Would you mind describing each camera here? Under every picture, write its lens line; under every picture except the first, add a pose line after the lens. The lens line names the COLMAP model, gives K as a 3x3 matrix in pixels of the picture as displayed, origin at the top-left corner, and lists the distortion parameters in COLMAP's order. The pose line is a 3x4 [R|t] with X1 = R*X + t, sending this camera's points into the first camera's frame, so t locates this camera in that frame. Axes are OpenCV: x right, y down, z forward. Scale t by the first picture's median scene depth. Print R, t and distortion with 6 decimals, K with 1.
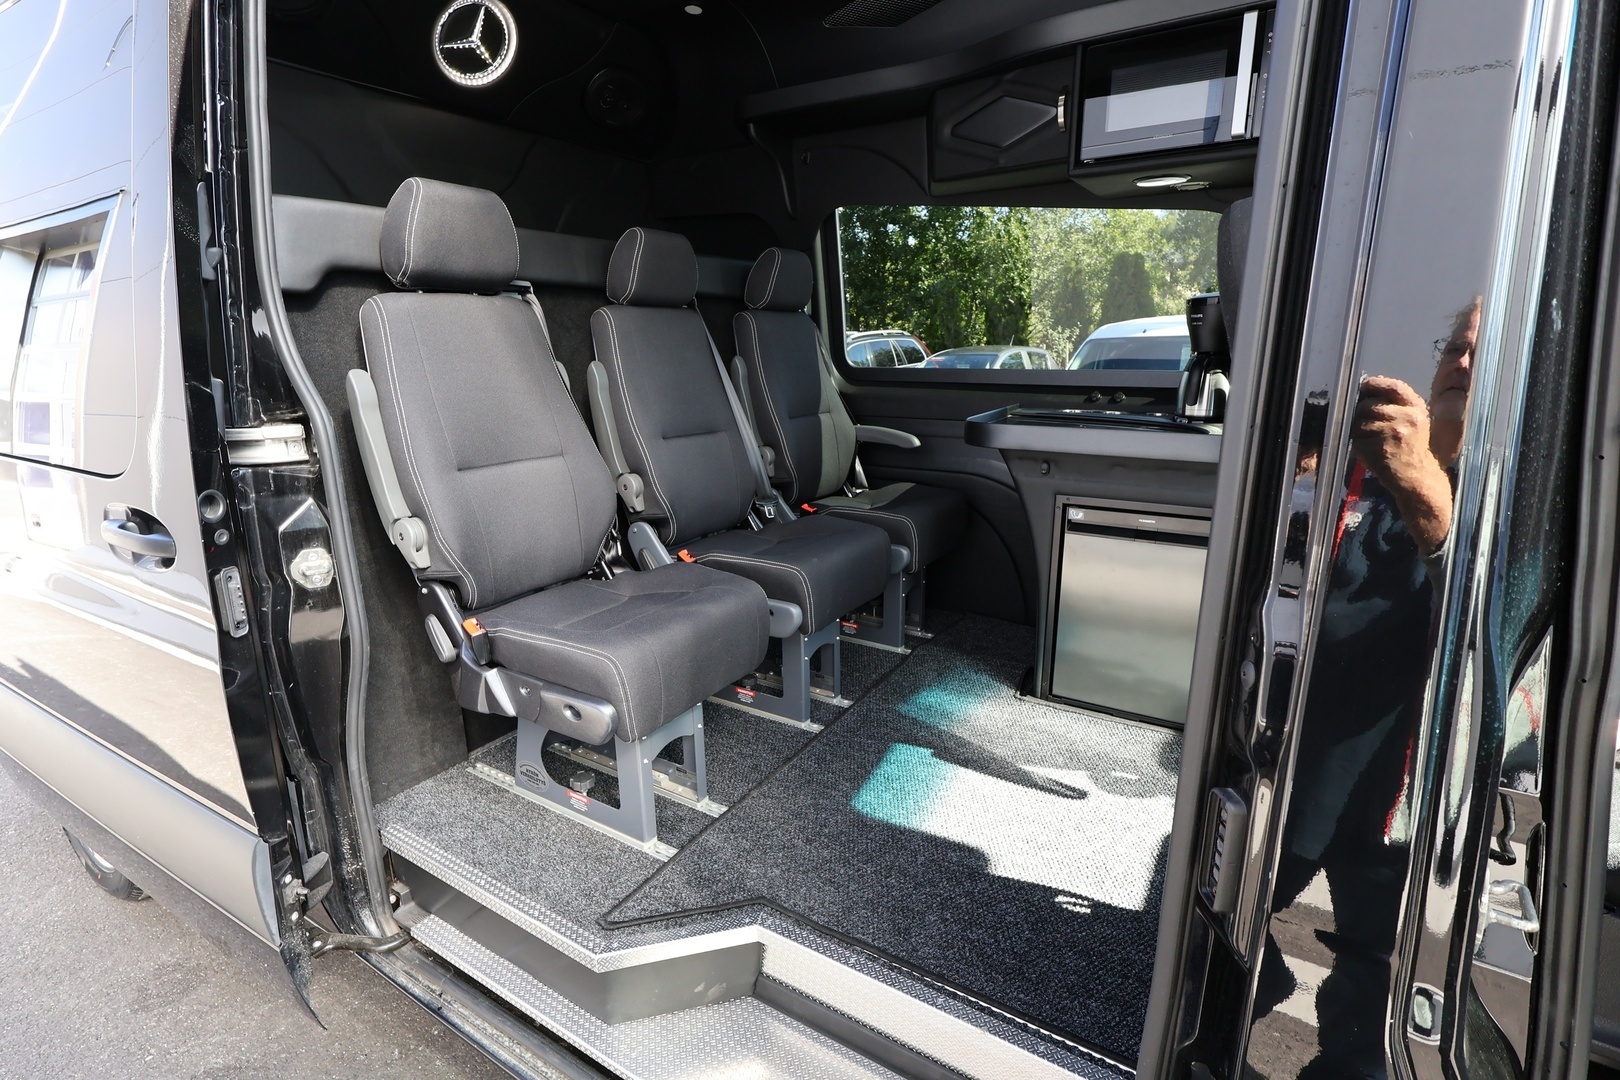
lens RADIAL K [[767.9, 0, 810.9], [0, 767.9, 538.2], [0, 0, 1]] dist [-0.002777, -0.000355]
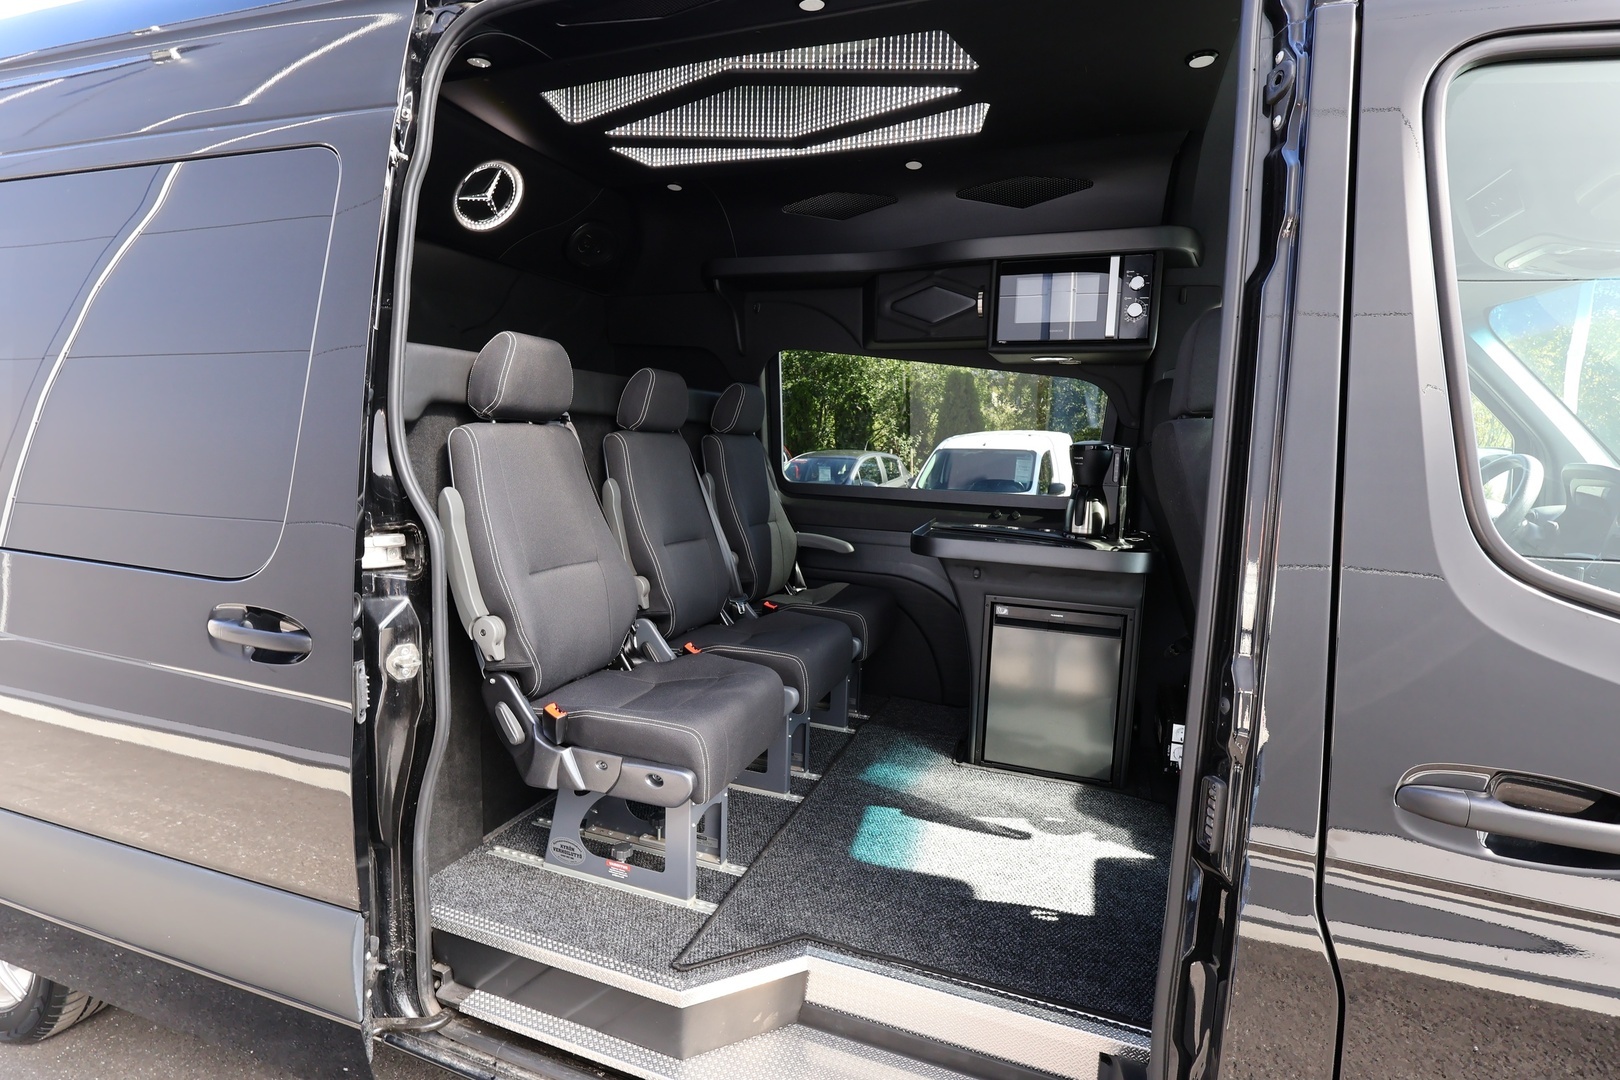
lens RADIAL K [[767.9, 0, 813.0], [0, 767.9, 536.5], [0, 0, 1]] dist [-0.002777, -0.000355]
pose [[0.977906, 0.017301, 0.208329, -0.242860], [0.008673, 0.992354, -0.123122, 0.000935], [-0.208866, 0.122209, 0.970278, -0.186496]]
